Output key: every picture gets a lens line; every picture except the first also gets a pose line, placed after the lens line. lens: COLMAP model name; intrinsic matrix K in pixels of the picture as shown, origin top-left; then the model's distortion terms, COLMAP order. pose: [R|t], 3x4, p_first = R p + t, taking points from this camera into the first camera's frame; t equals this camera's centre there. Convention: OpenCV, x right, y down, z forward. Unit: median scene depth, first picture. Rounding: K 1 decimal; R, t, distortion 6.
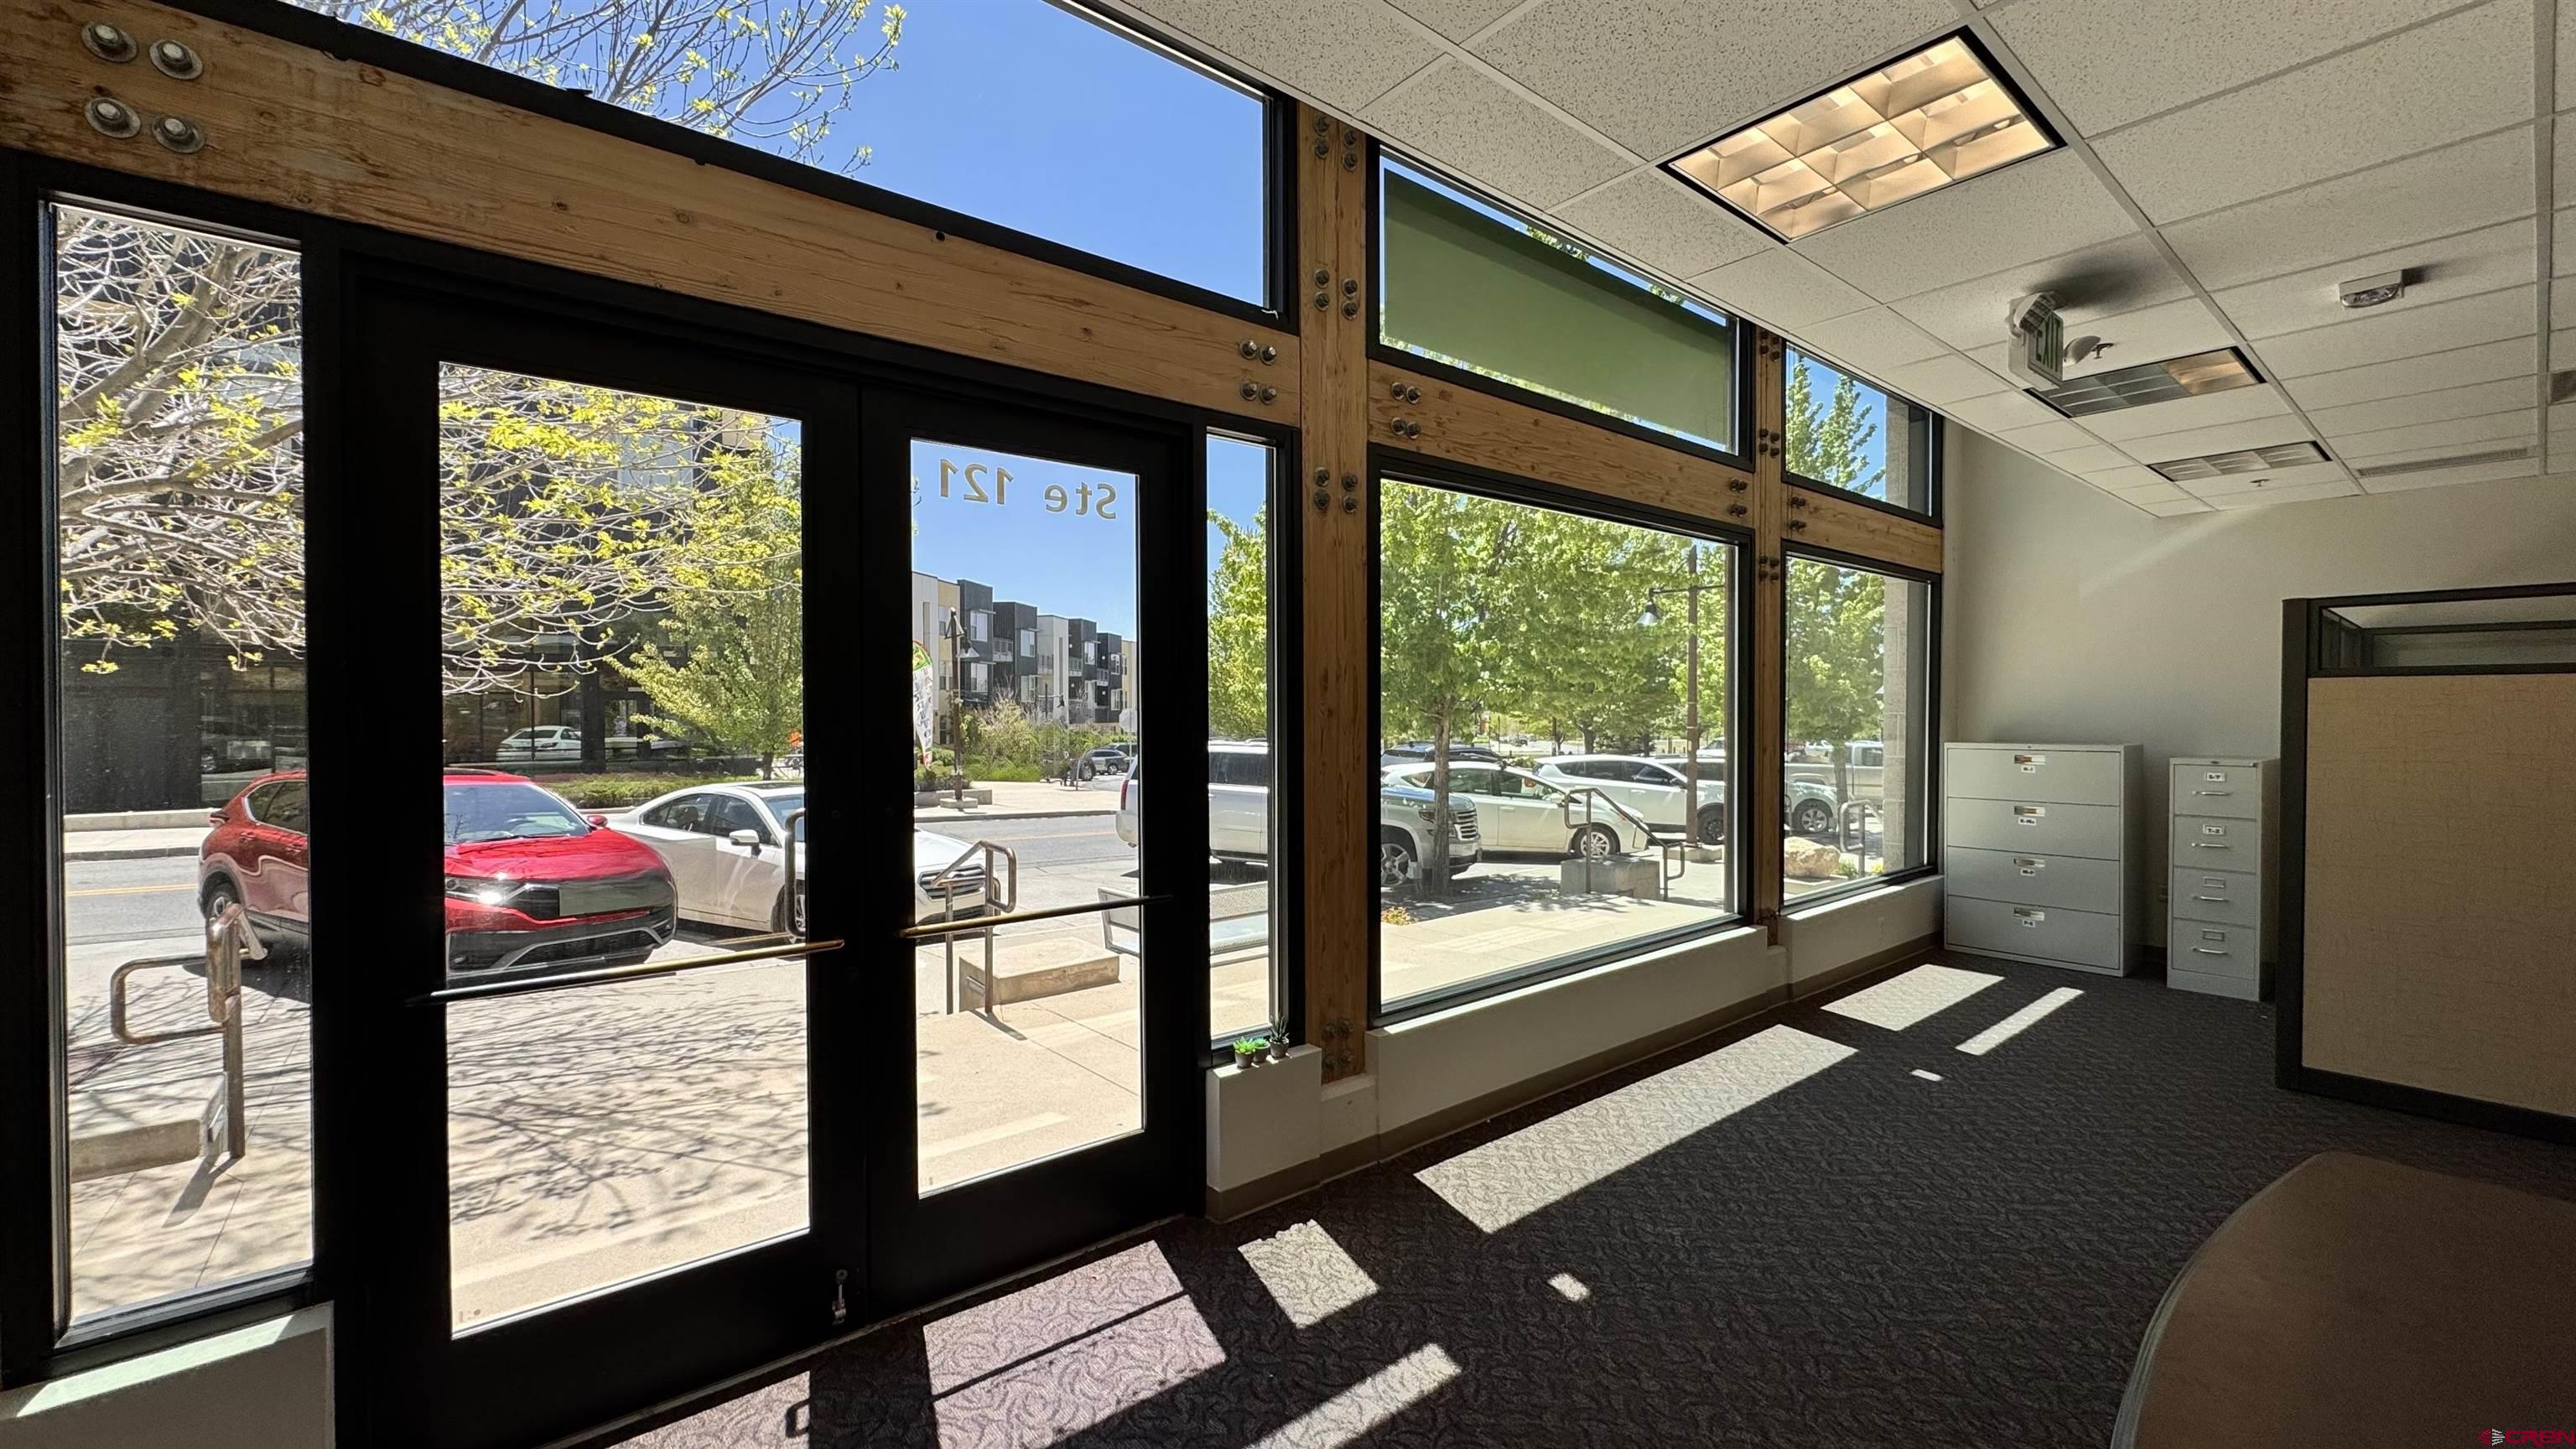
lens RADIAL K [[1023.1, 0, 1288.0], [0, 1023.1, 724.5], [0, 0, 1]] dist [-0.001559, -0.000142]
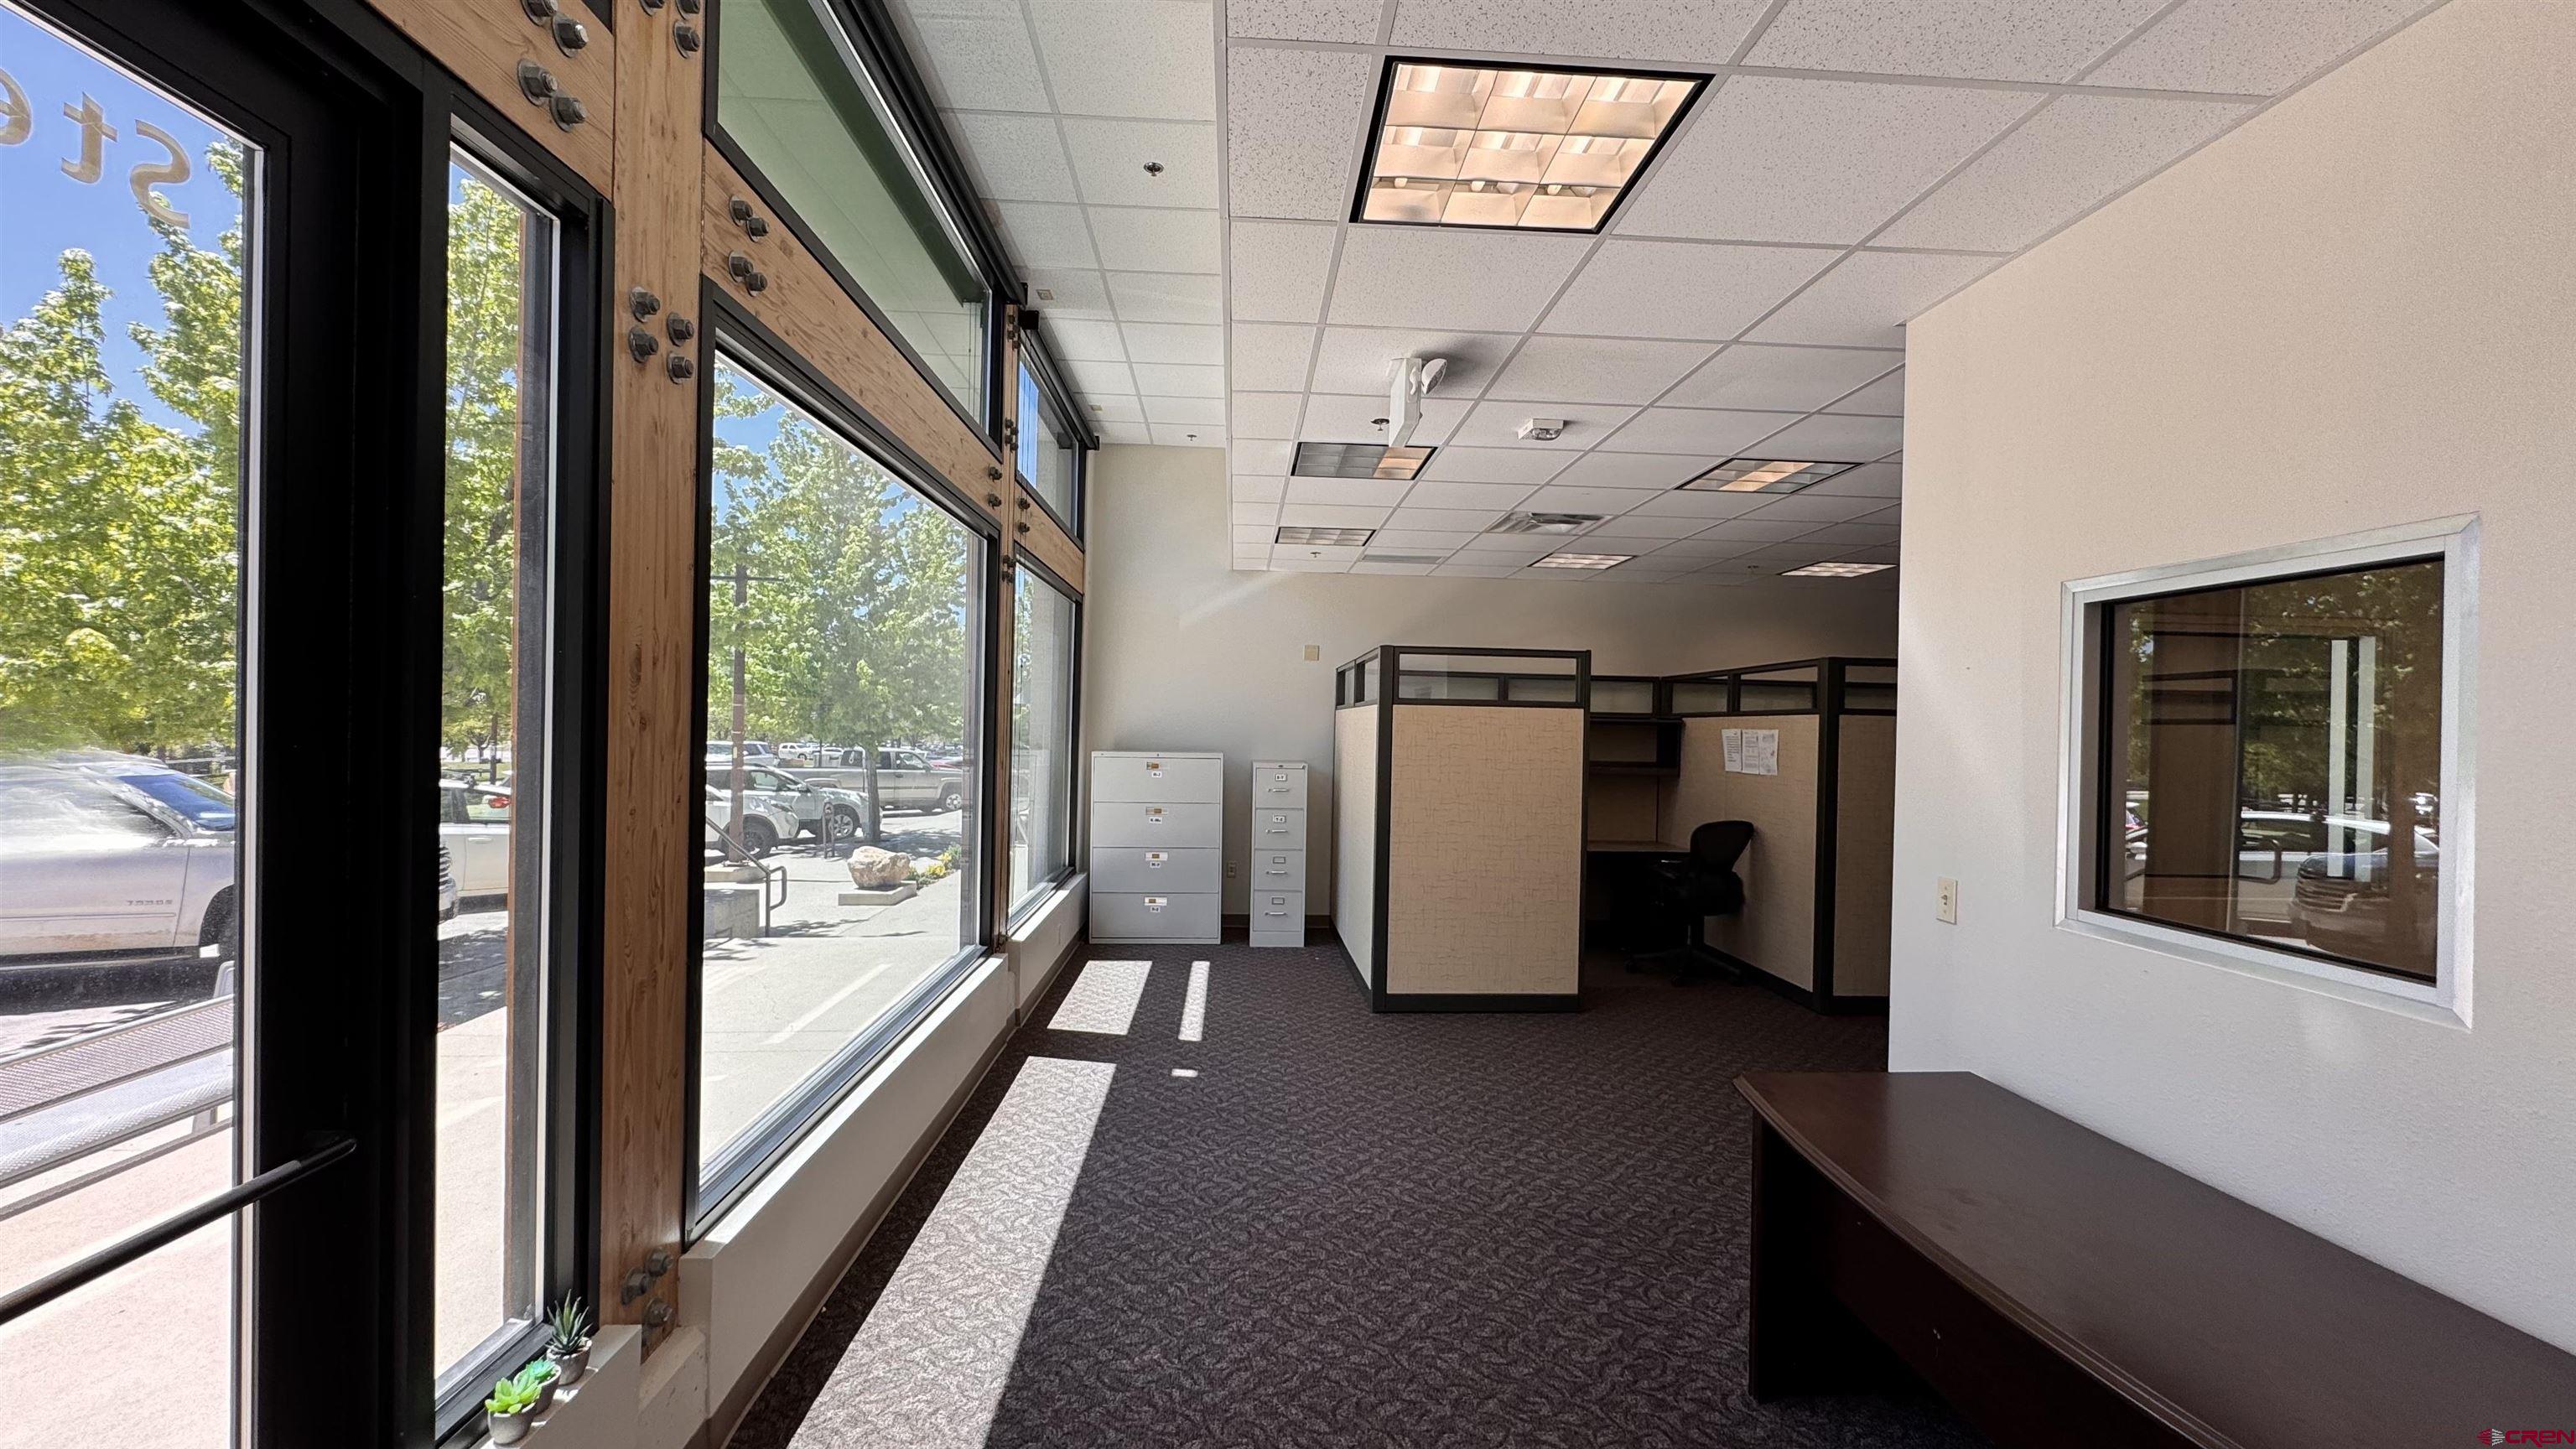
lens RADIAL K [[1023.1, 0, 1288.0], [0, 1023.1, 724.5], [0, 0, 1]] dist [-0.001559, -0.000142]
pose [[0.586448, 0.010922, 0.809913, -0.179823], [-0.009260, 0.999934, -0.006779, -0.008947], [-0.809934, -0.003524, 0.586510, 0.323998]]
